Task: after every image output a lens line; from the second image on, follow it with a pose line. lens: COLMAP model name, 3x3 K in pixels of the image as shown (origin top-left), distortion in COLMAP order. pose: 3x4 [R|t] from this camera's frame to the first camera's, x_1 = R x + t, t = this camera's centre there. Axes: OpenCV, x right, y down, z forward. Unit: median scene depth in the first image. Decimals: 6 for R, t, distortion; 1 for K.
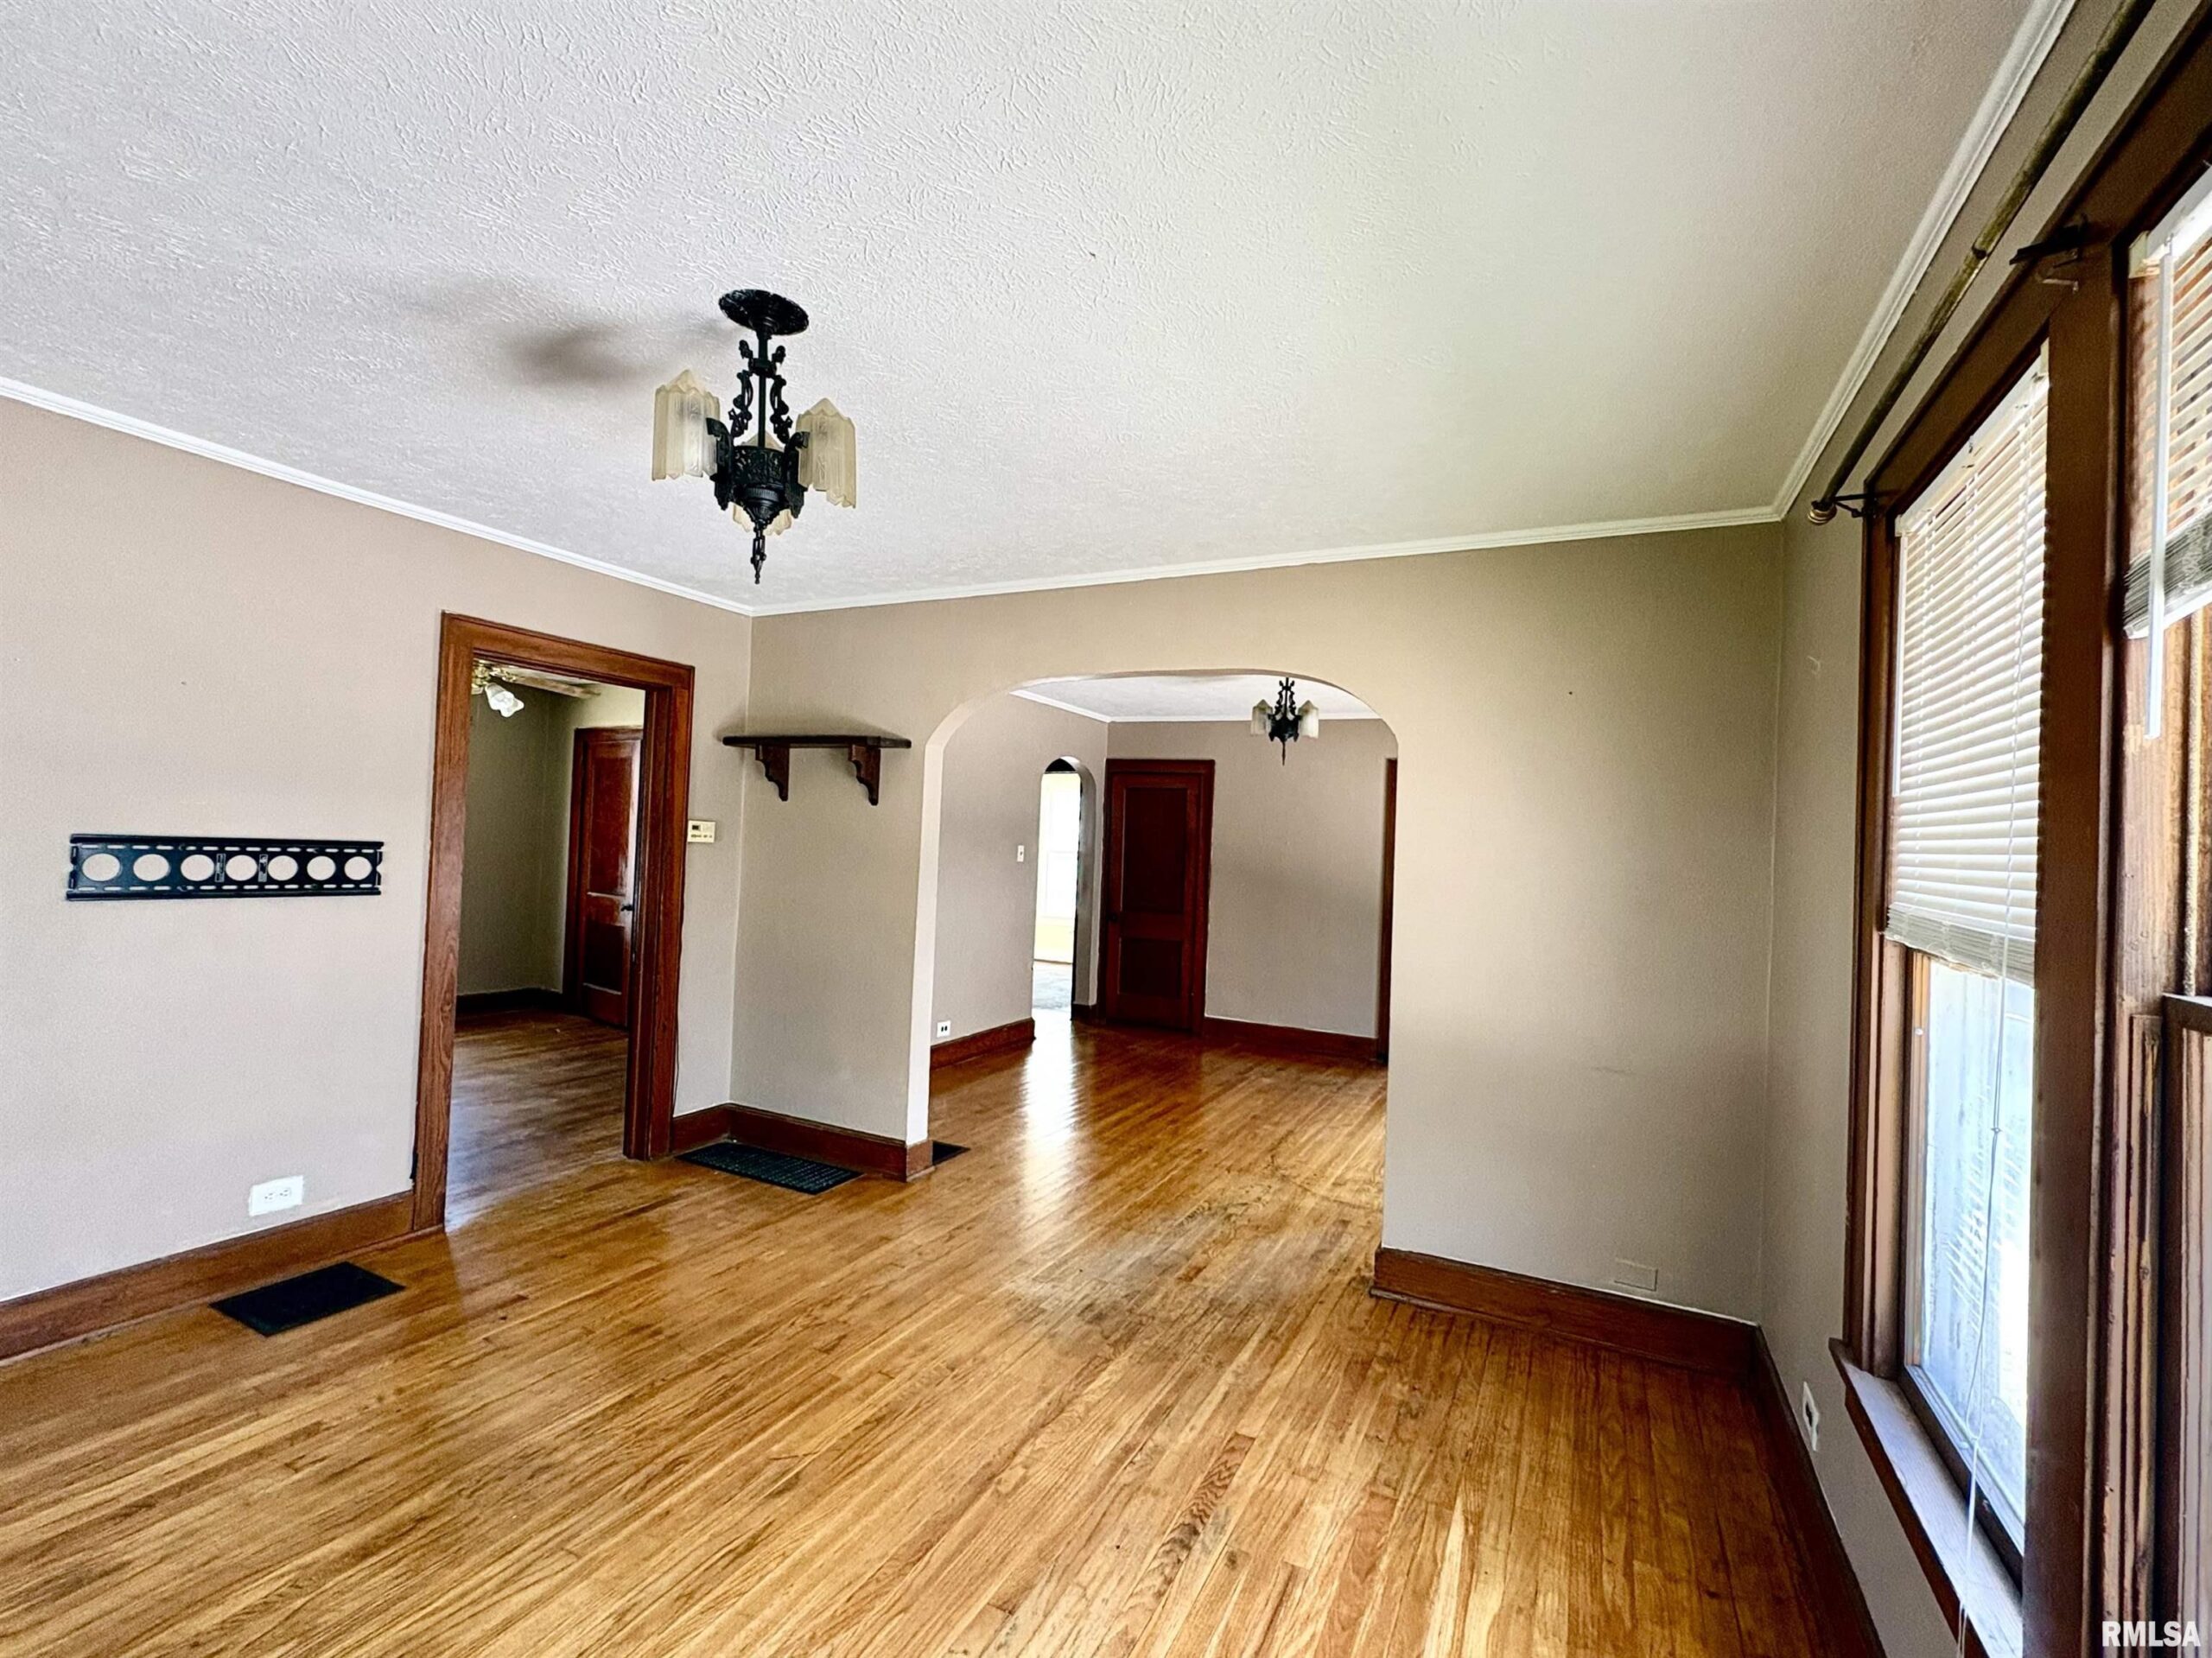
lens RADIAL K [[963.9, 0, 1106.0], [0, 963.9, 829.0], [0, 0, 1]] dist [0.000433, 0.000231]
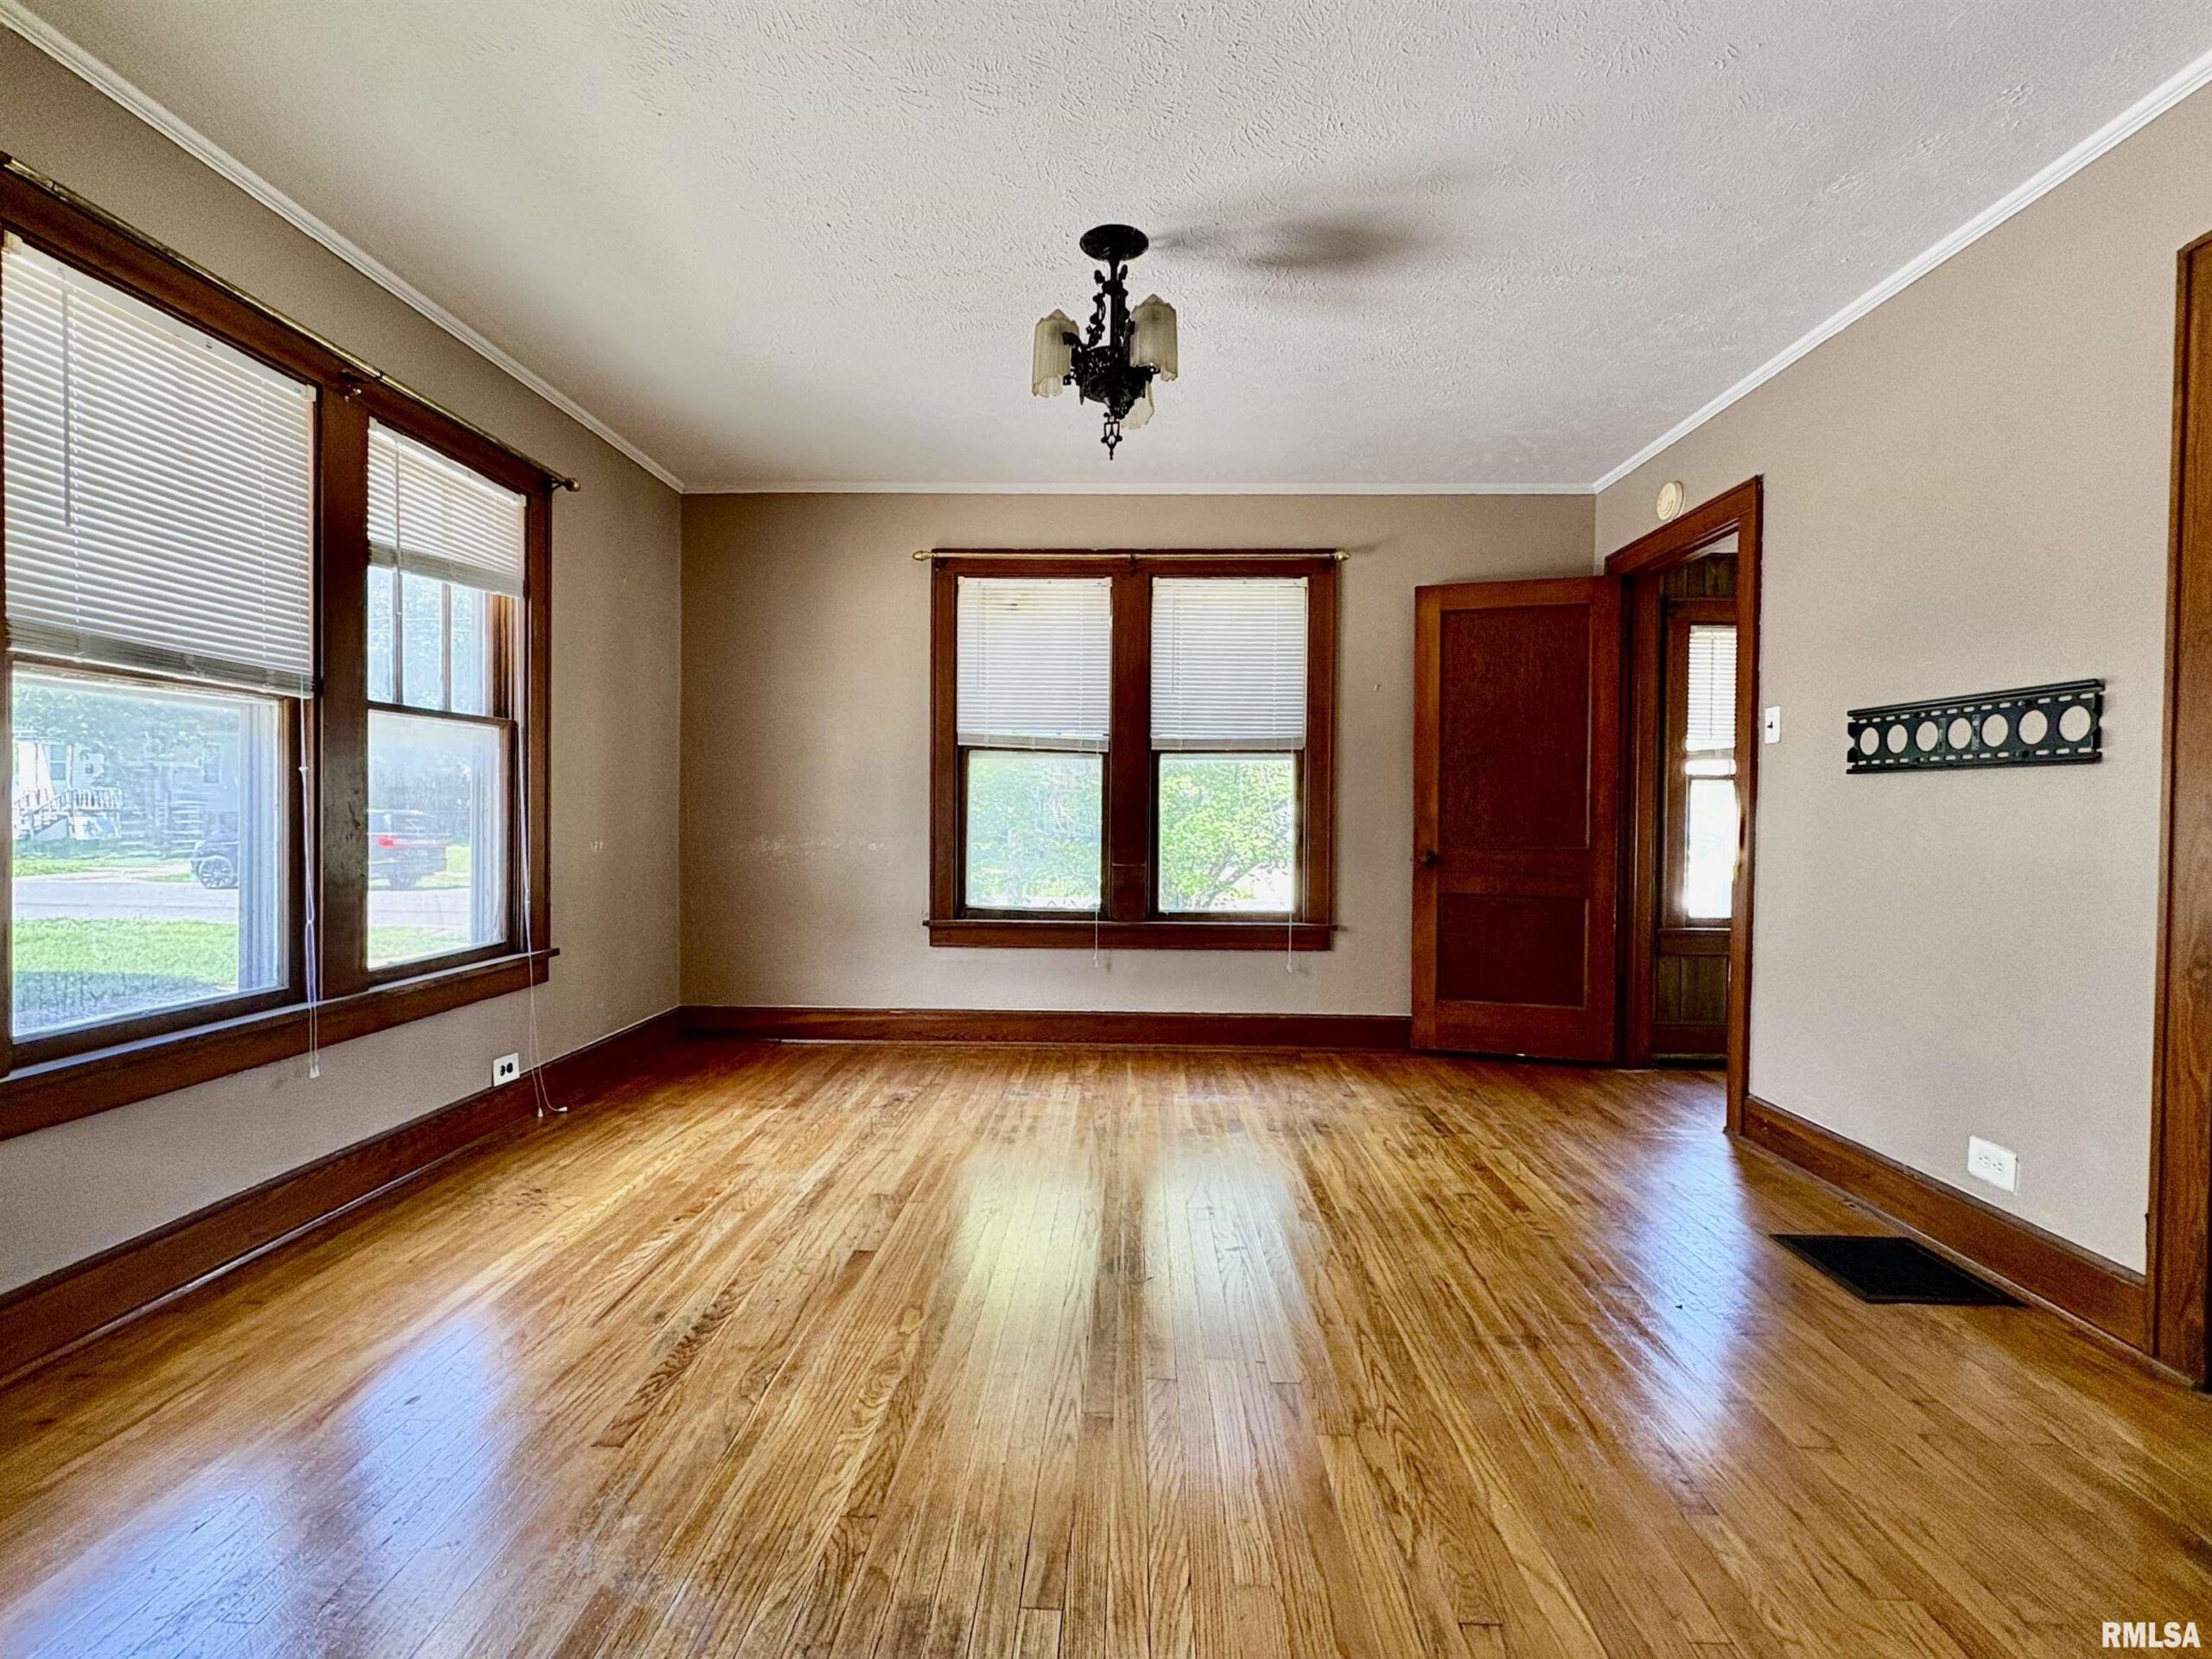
lens RADIAL K [[996.7, 0, 1106.0], [0, 996.7, 828.9], [0, 0, 1]] dist [-0.000509, 0.000668]
pose [[-0.906201, -0.044181, -0.420532, 0.113558], [-0.041617, 0.999017, -0.015278, 0.161925], [0.420794, 0.003656, -0.907149, 1.443411]]
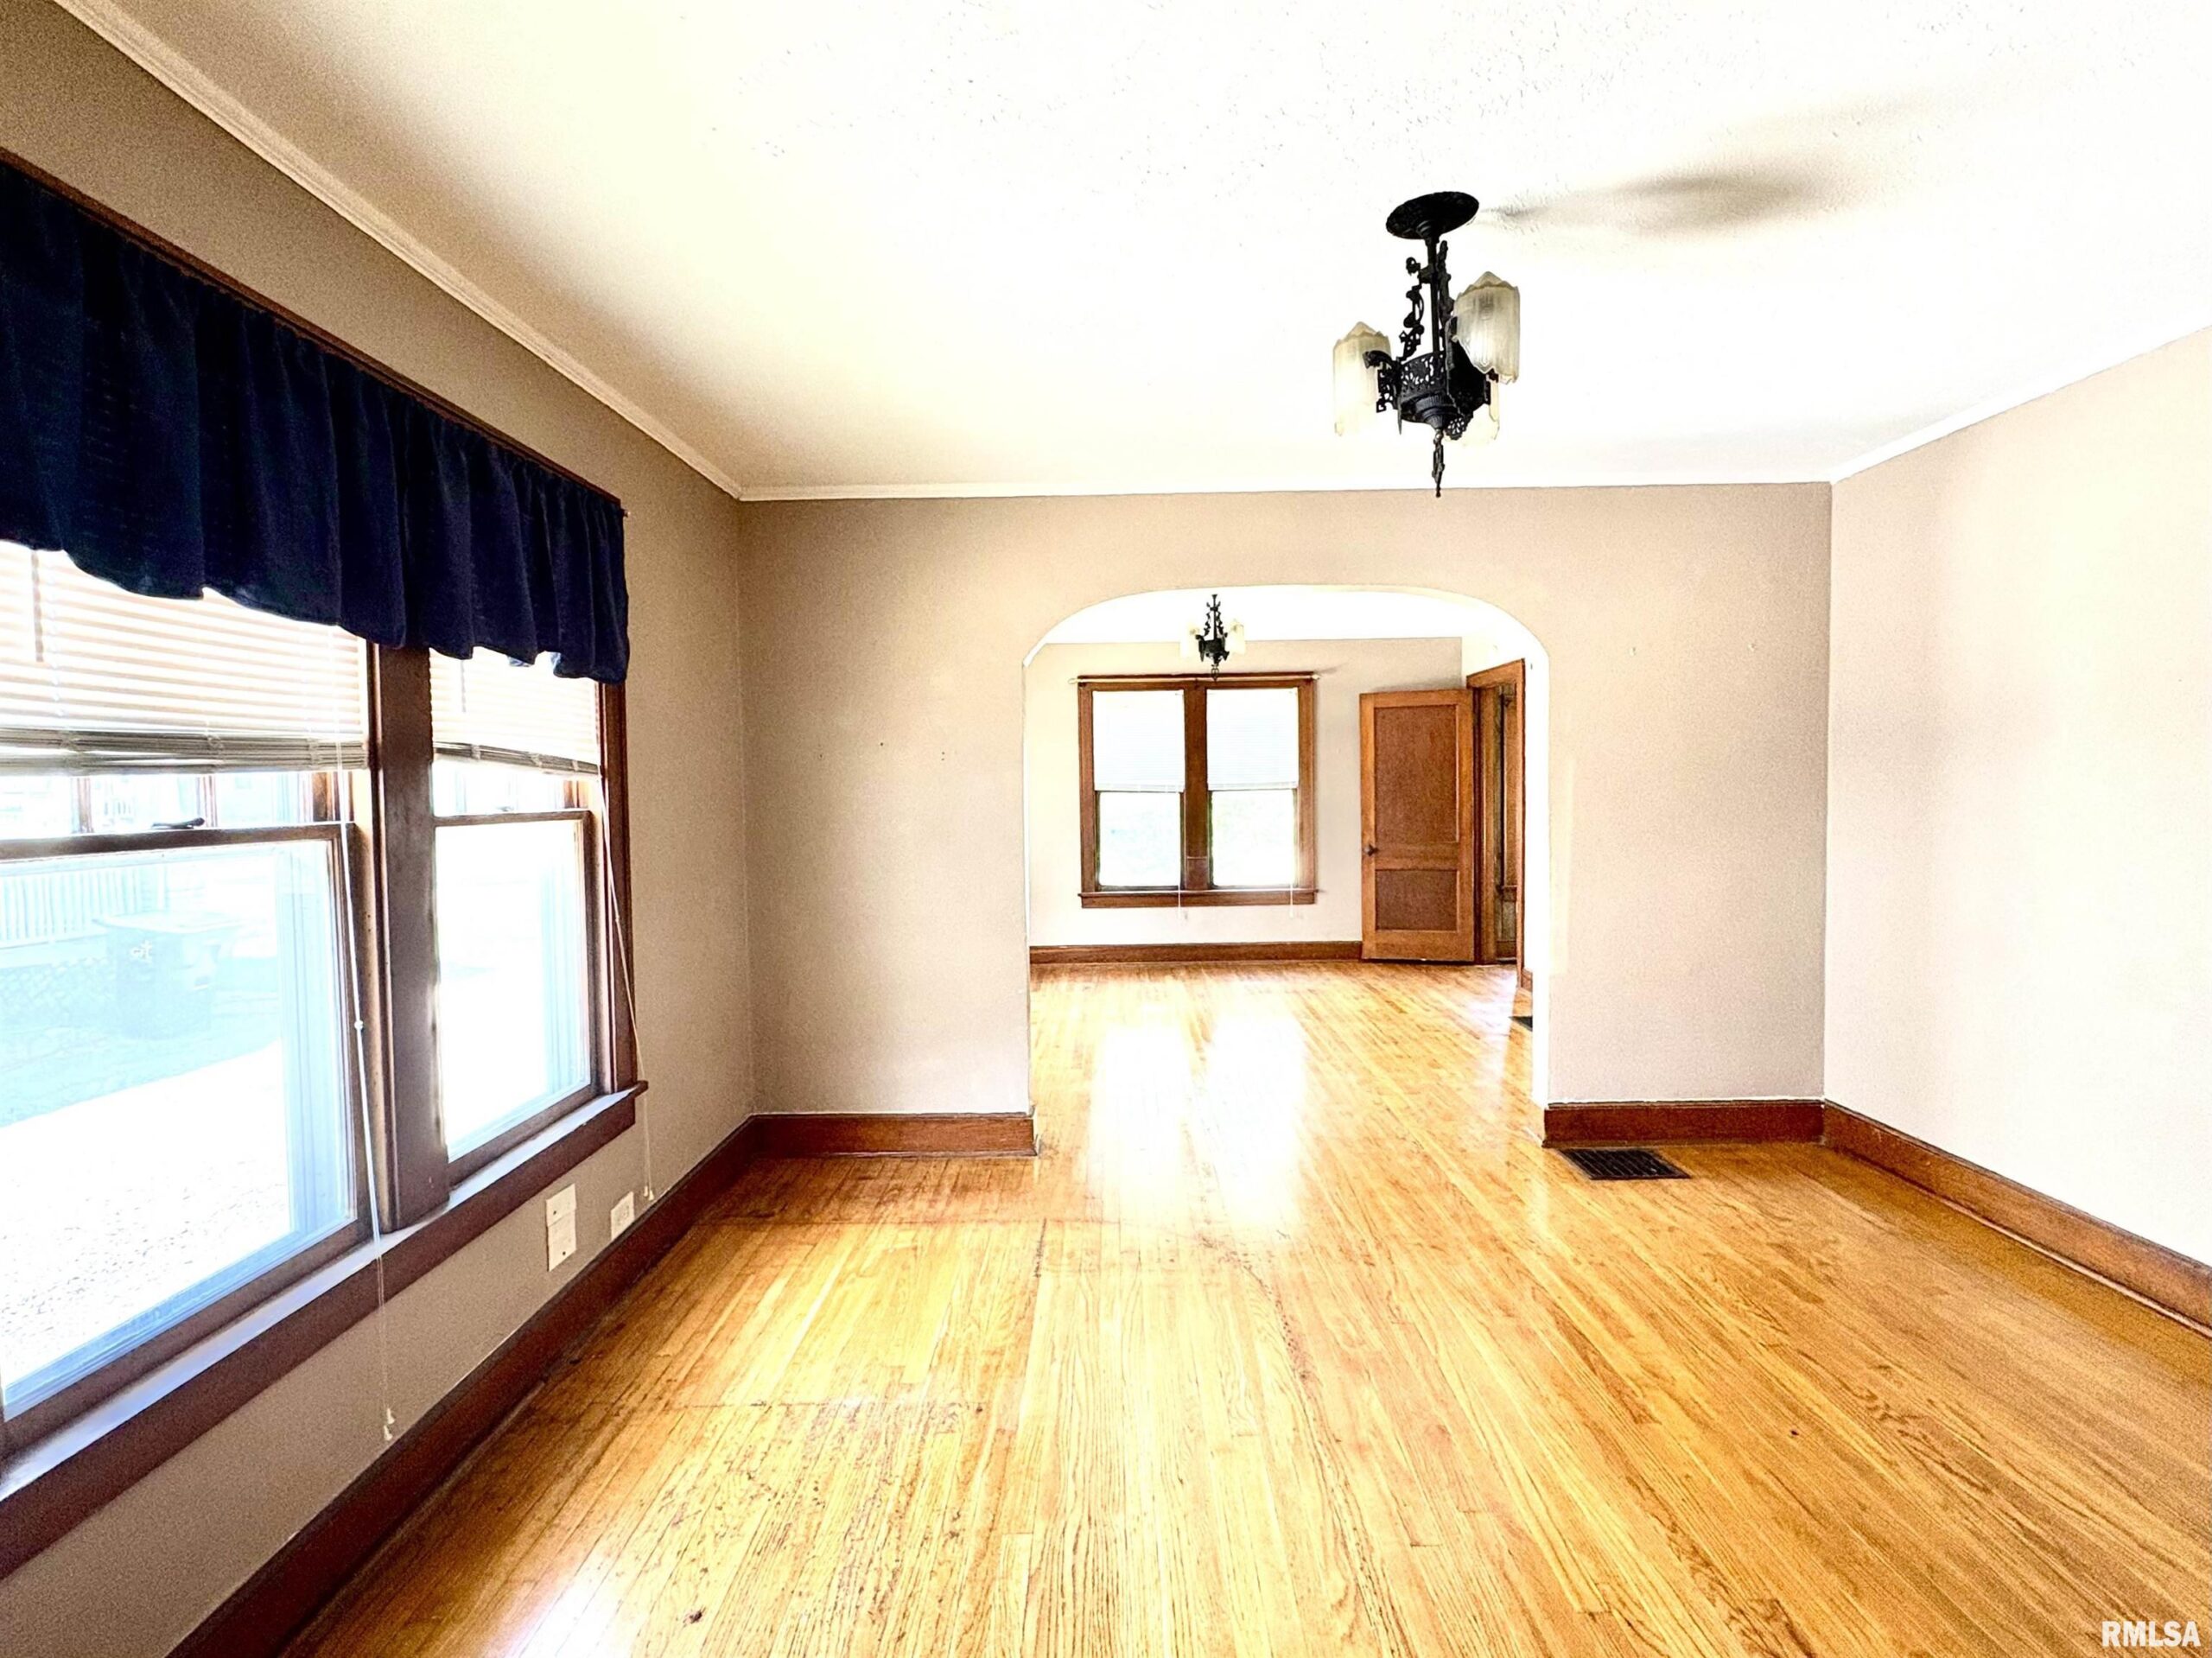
lens RADIAL K [[1028.2, 0, 1105.0], [0, 1028.2, 825.7], [0, 0, 1]] dist [-0.000551, 0.000057]
pose [[-0.895968, -0.010685, -0.443991, 0.841977], [-0.015623, 0.999850, 0.007463, 0.093648], [0.443844, 0.013623, -0.896000, 2.370556]]
